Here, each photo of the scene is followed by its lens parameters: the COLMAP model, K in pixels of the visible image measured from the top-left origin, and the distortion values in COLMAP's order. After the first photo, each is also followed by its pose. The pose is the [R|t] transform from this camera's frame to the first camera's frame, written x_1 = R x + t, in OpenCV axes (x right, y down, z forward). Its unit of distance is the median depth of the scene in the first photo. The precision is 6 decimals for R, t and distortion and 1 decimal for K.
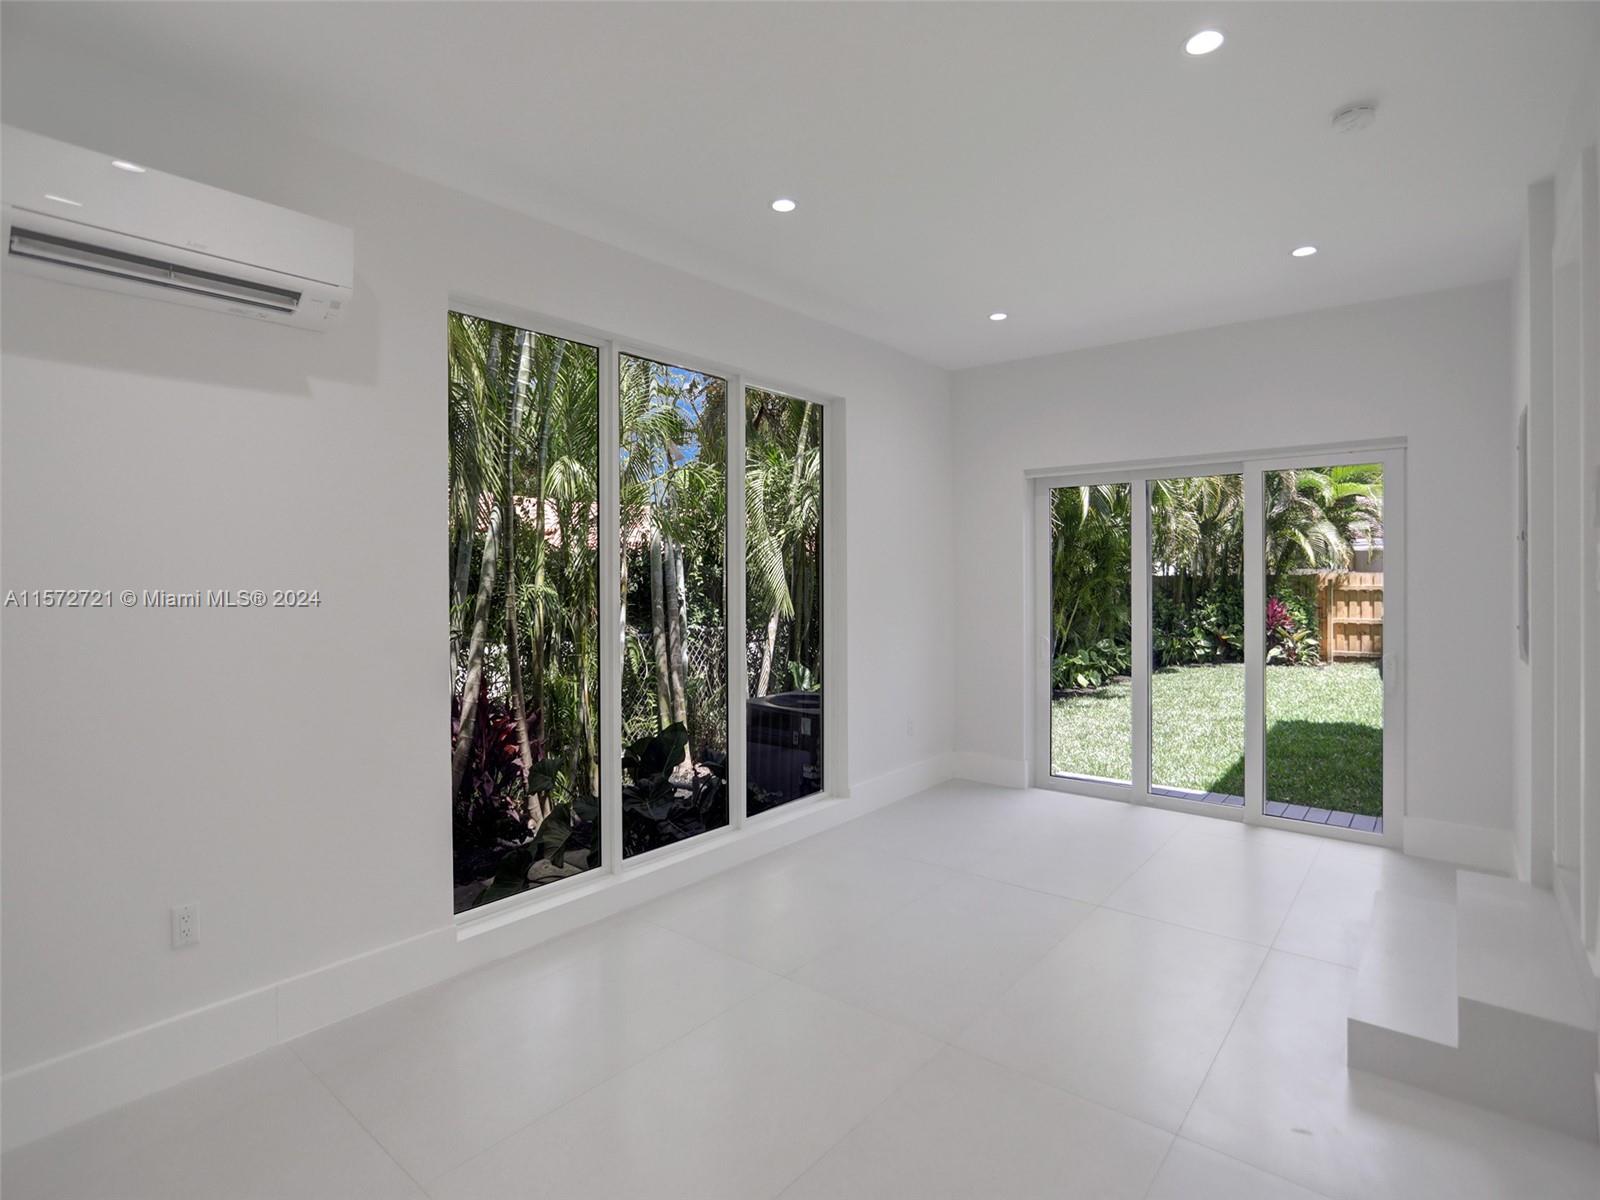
lens RADIAL K [[820.2, 0, 795.1], [0, 820.2, 574.0], [0, 0, 1]] dist [-0.061885, 0.031411]
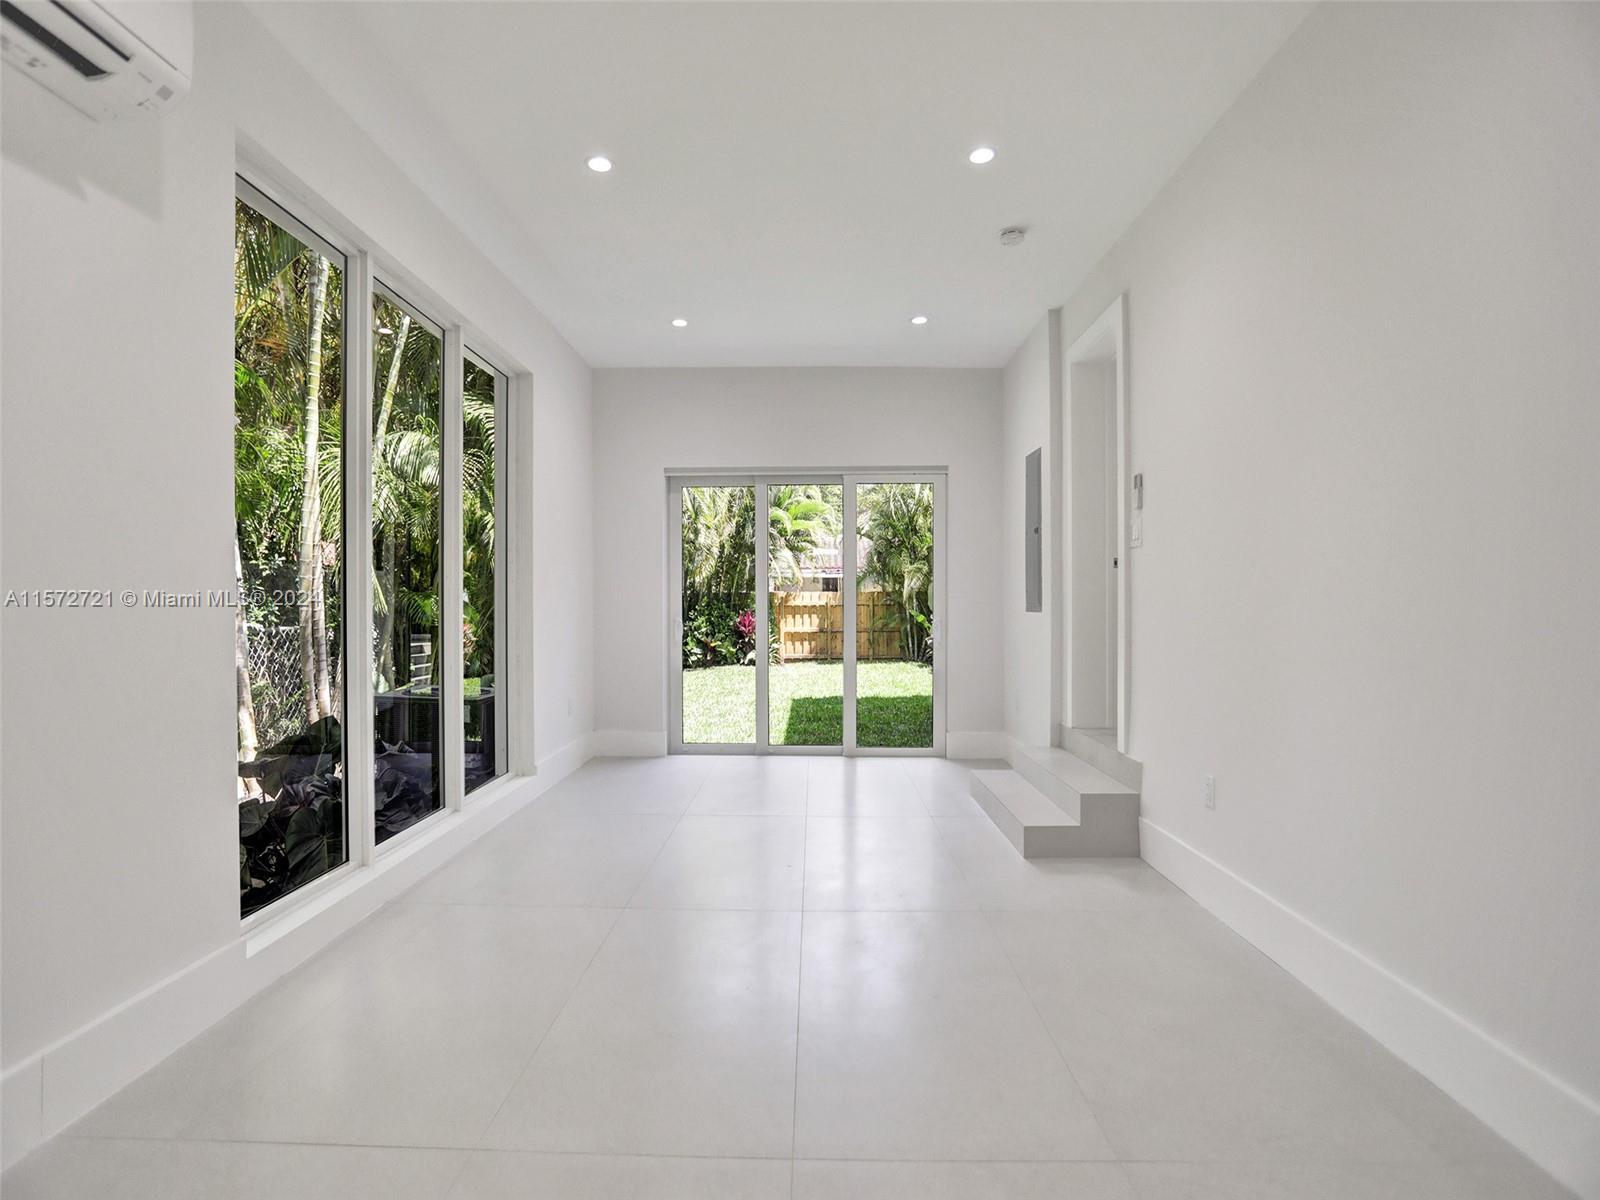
lens RADIAL K [[809.2, 0, 790.8], [0, 809.2, 604.8], [0, 0, 1]] dist [-0.066976, 0.042494]
pose [[0.786295, 0.002204, 0.617847, -0.215594], [-0.000930, 0.999997, -0.002384, 0.050331], [-0.617851, 0.001300, 0.786294, 0.026893]]
